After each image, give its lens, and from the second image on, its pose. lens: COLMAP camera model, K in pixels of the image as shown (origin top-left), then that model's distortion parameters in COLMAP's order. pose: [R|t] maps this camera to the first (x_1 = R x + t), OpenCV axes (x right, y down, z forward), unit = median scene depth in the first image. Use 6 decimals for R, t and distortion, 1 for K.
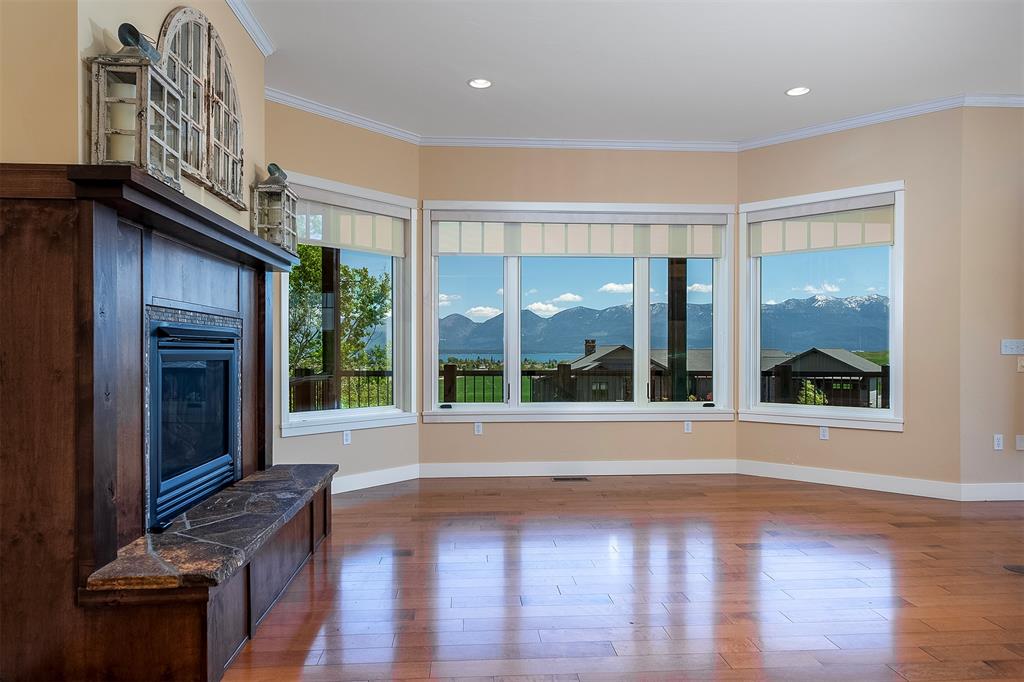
lens RADIAL K [[676.7, 0, 509.0], [0, 676.7, 347.0], [0, 0, 1]] dist [0.005769, 0.001591]
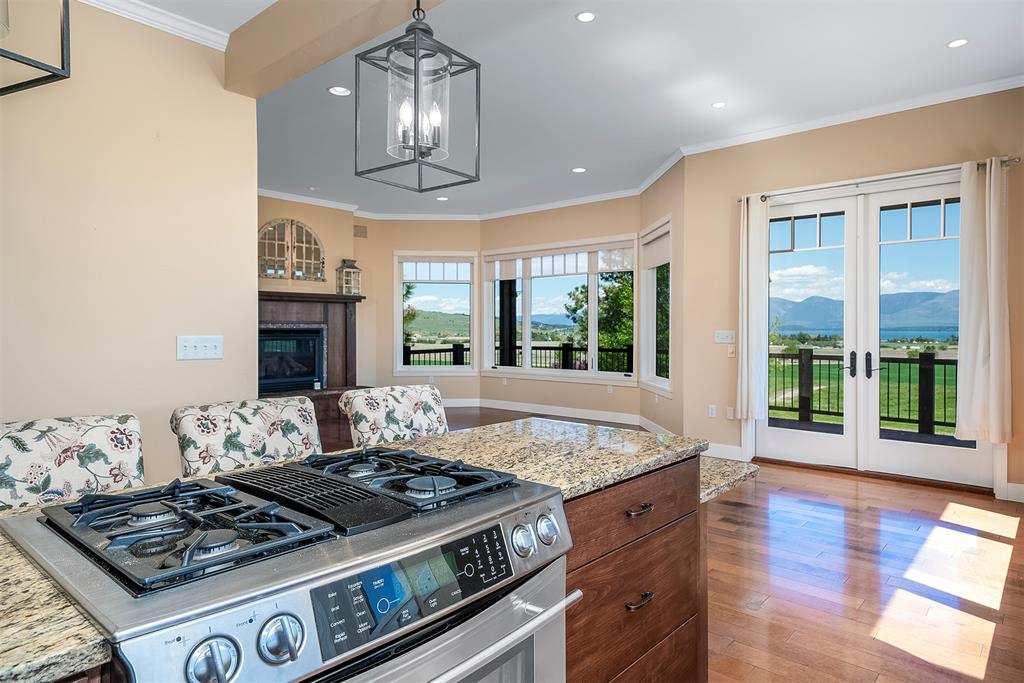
lens RADIAL K [[616.0, 0, 518.4], [0, 616.0, 325.0], [0, 0, 1]] dist [0.030174, 0.000084]
pose [[0.701958, -0.003734, -0.712209, 1.295494], [0.004418, 0.999990, -0.000888, -0.023022], [0.712205, -0.002523, 0.701967, -0.078889]]
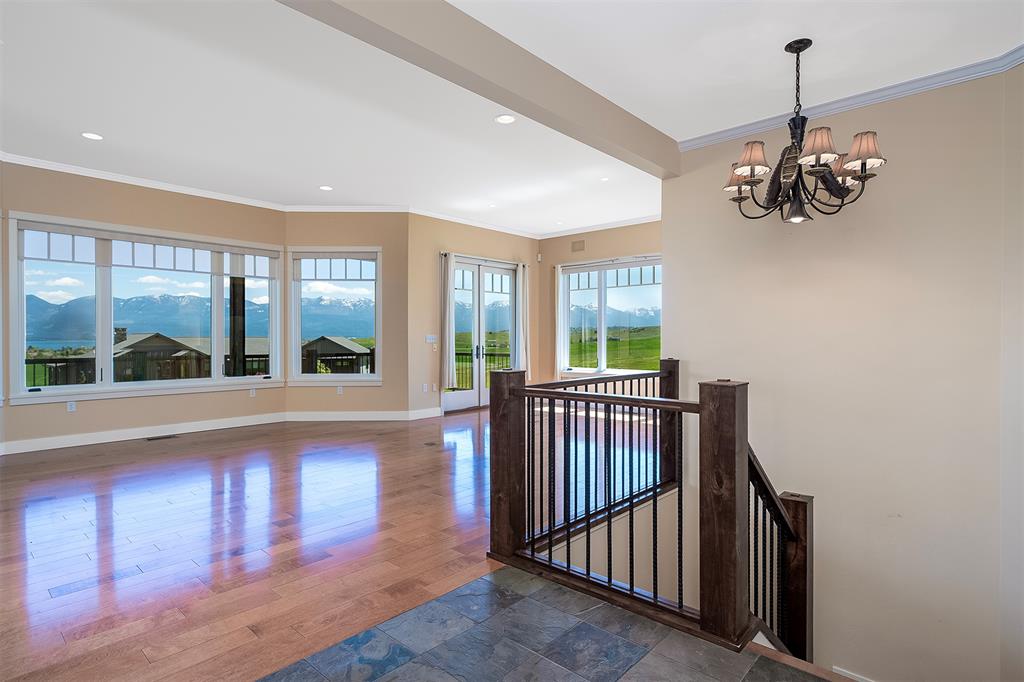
lens RADIAL K [[531.0, 0, 504.4], [0, 531.0, 340.5], [0, 0, 1]] dist [-0.003229, -0.000479]
pose [[0.728161, -0.004095, 0.685394, -0.154245], [-0.003237, 0.999950, 0.009413, -0.010399], [-0.685398, -0.009072, 0.728112, -0.258672]]
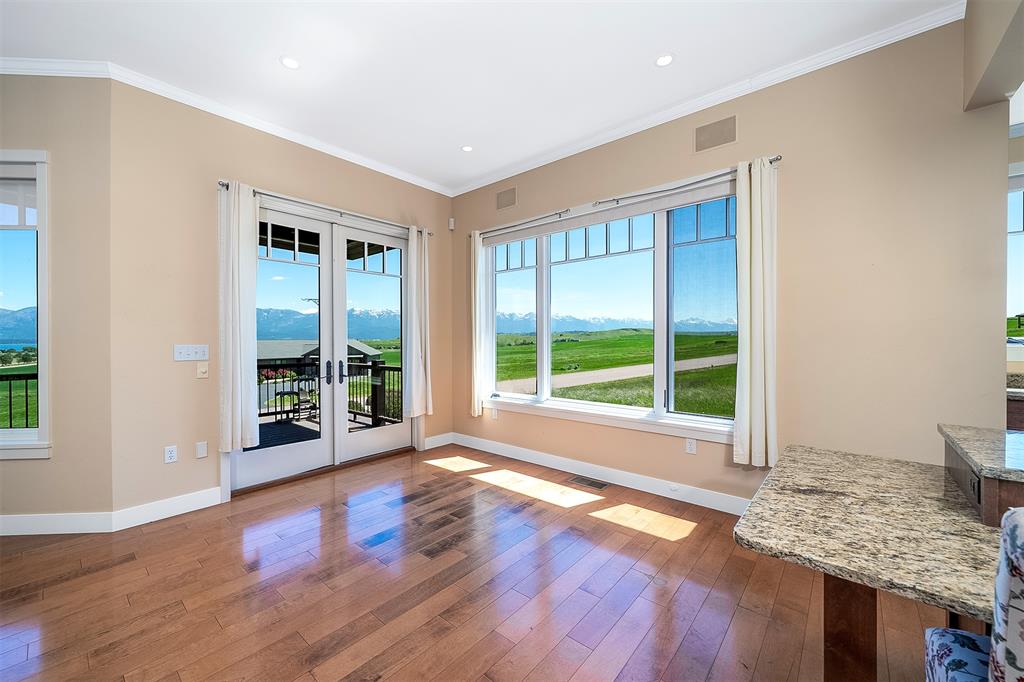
lens RADIAL K [[396.4, 0, 512.0], [0, 396.4, 341.0], [0, 0, 1]] dist [-0.006464, 0.000307]
pose [[0.696688, -0.005260, 0.717355, 0.658930], [-0.001127, 0.999964, 0.008427, -0.021684], [-0.717373, -0.006680, 0.696657, 0.281549]]
